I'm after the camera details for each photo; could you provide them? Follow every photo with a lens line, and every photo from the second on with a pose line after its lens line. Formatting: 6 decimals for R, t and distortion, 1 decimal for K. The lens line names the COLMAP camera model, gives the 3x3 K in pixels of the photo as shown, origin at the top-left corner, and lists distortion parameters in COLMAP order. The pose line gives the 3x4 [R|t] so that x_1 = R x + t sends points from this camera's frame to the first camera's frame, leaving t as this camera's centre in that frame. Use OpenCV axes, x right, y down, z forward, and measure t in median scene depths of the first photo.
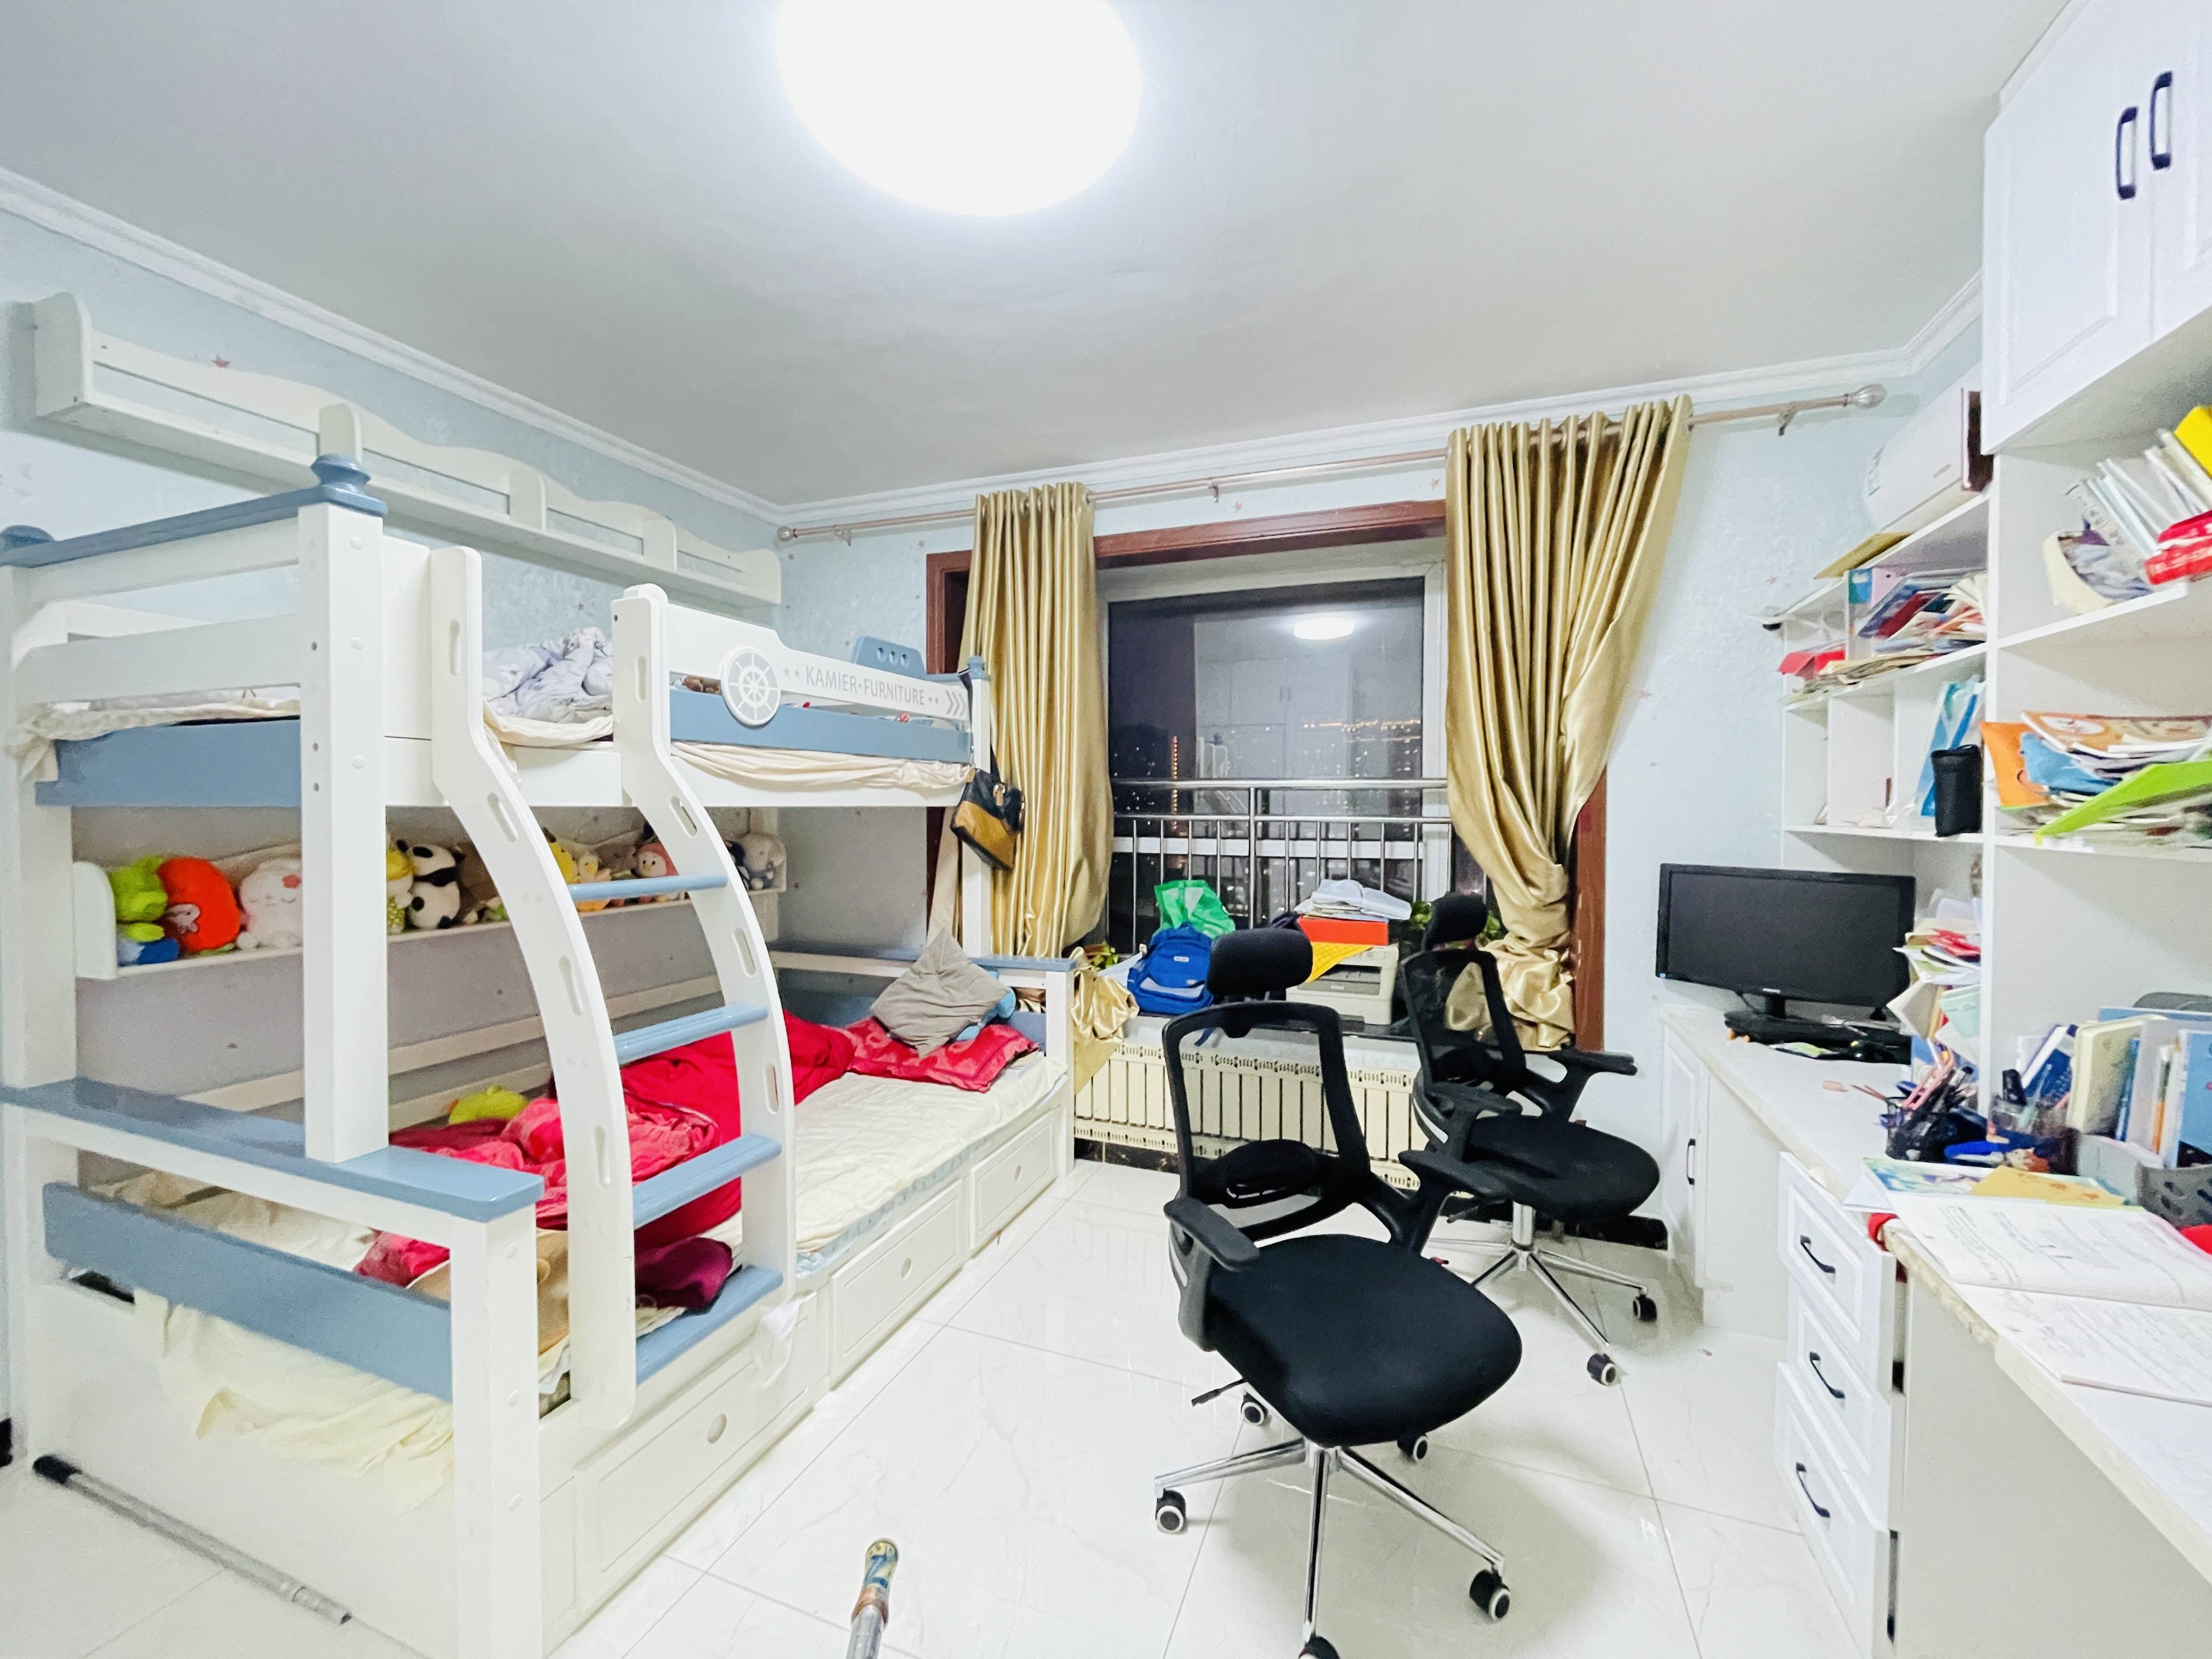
lens RADIAL K [[894.5, 0, 1112.8], [0, 894.5, 820.9], [0, 0, 1]] dist [-0.001858, -0.000695]
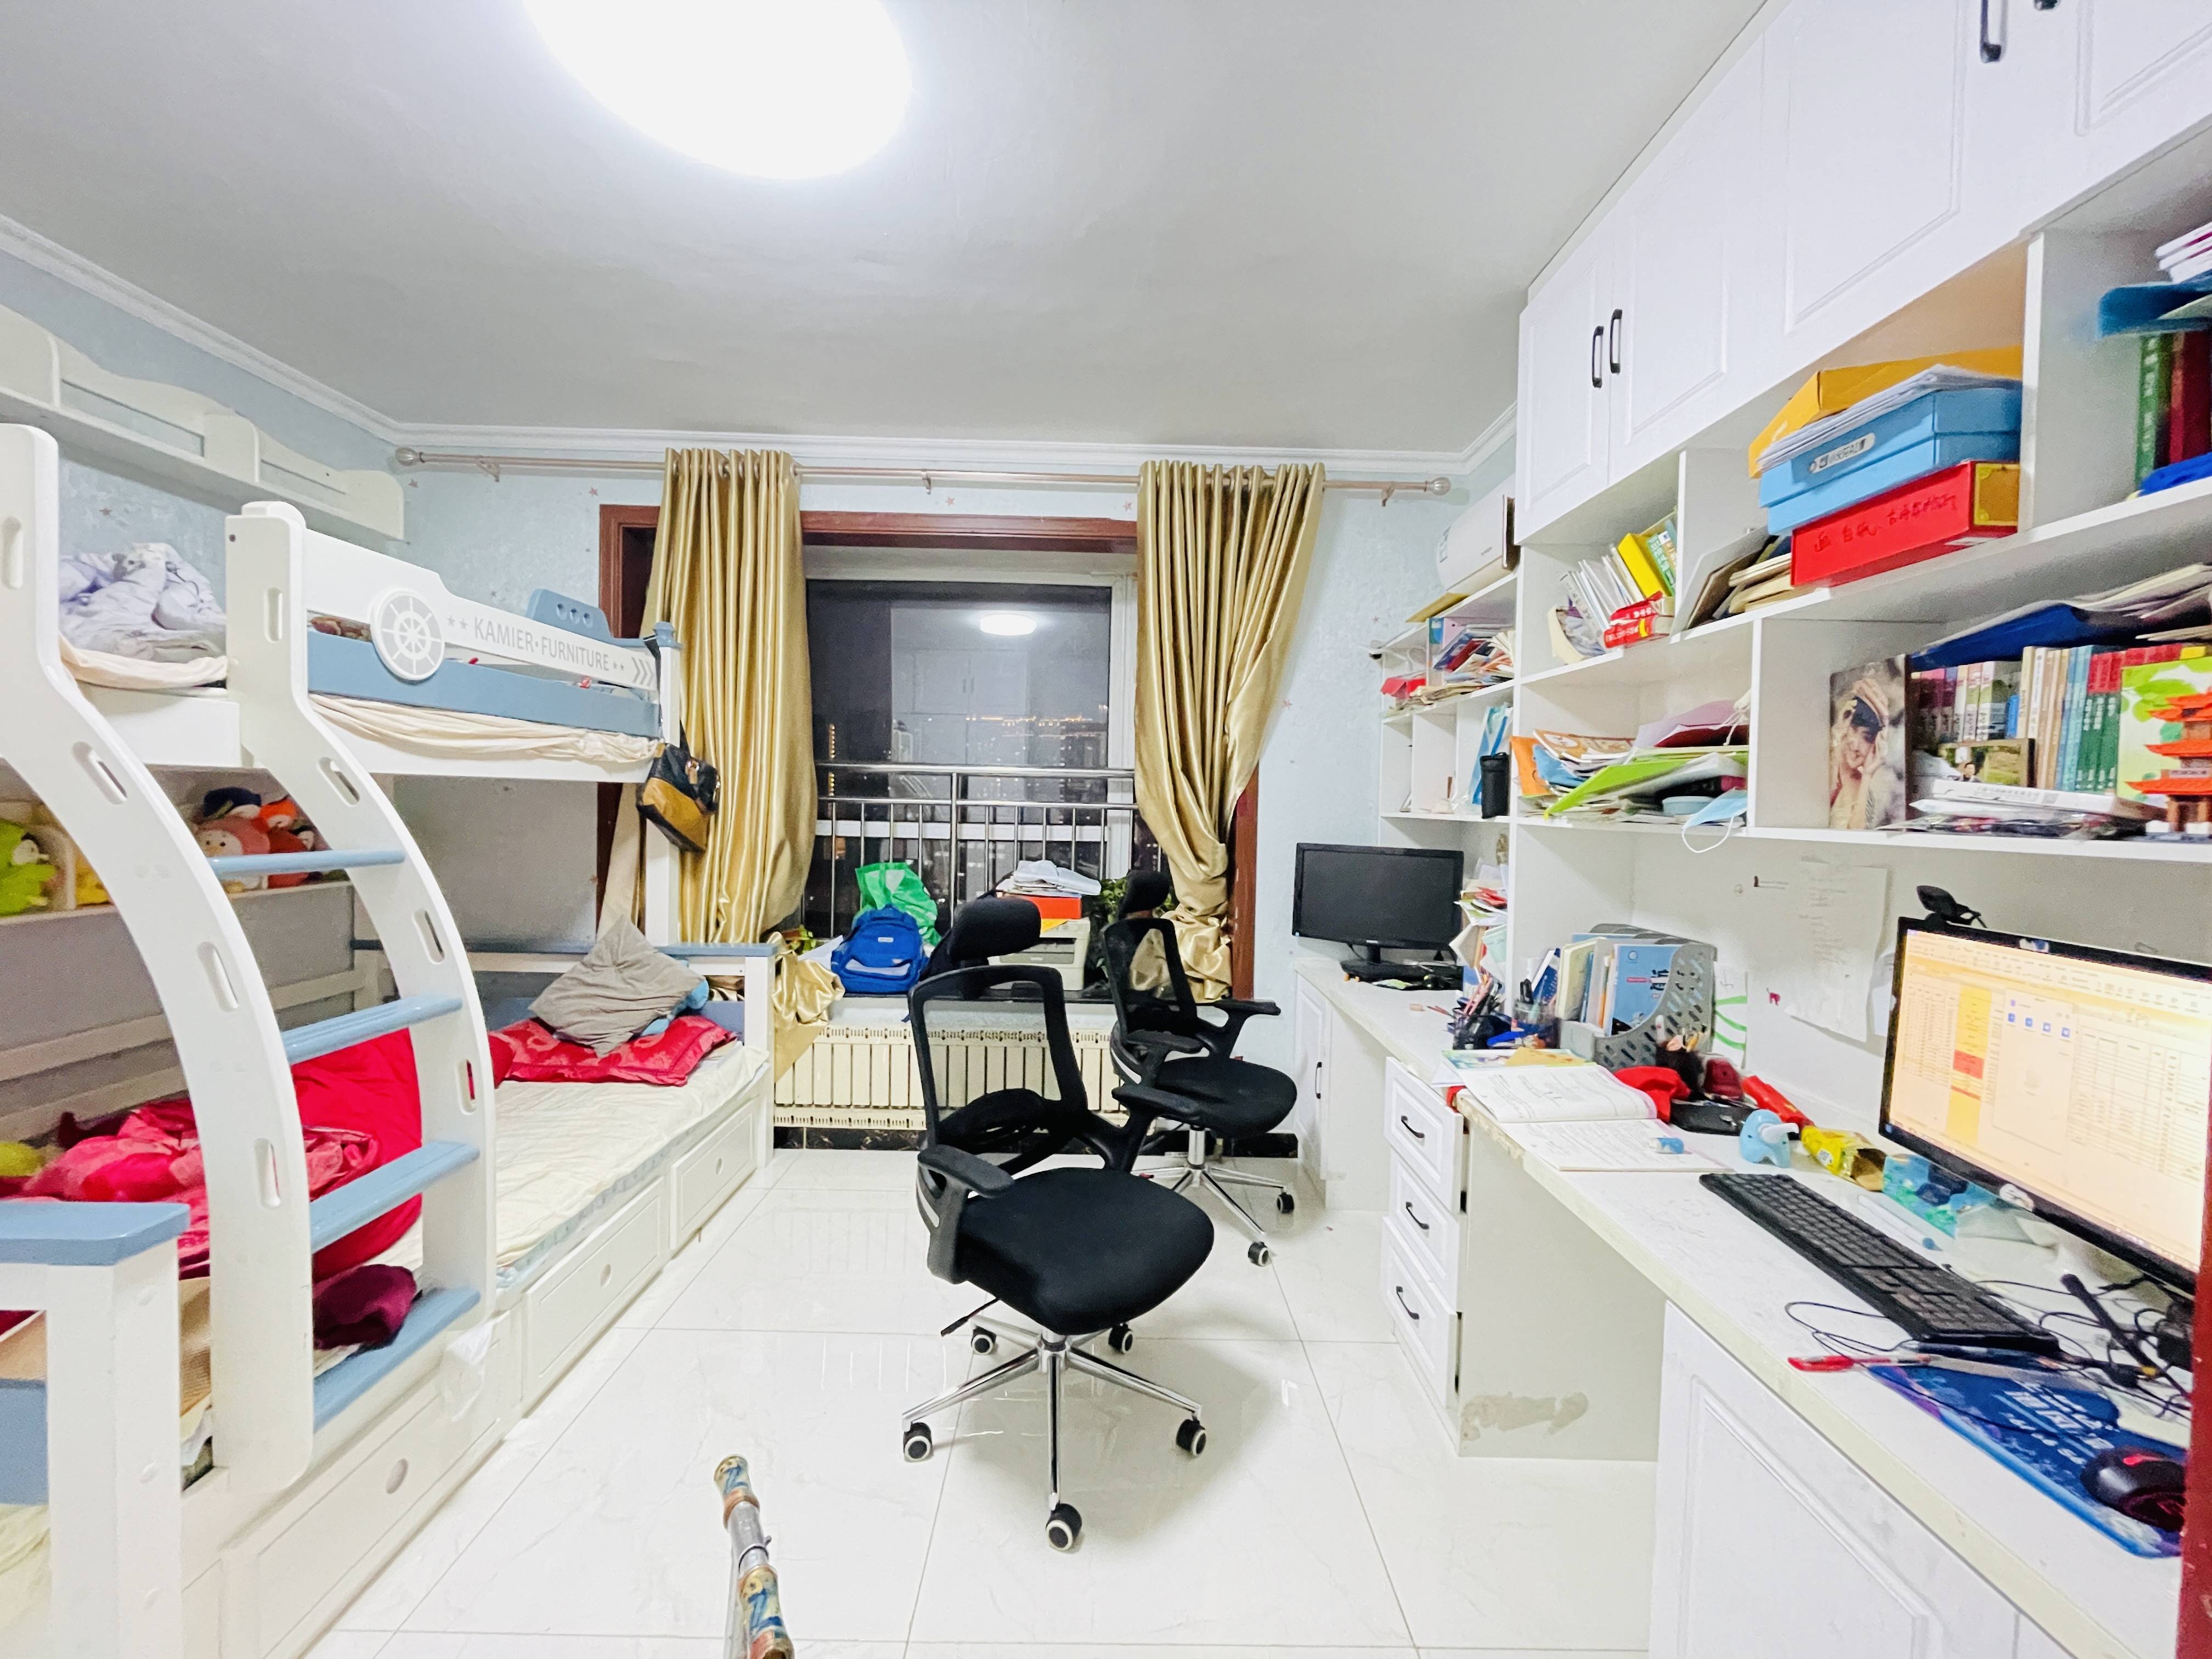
lens RADIAL K [[894.5, 0, 1112.8], [0, 894.5, 820.9], [0, 0, 1]] dist [-0.001858, -0.000695]
pose [[0.929211, 0.008977, 0.369440, -0.087712], [-0.012323, 0.999902, 0.006696, 0.014532], [-0.369344, -0.010775, 0.929230, -0.052726]]
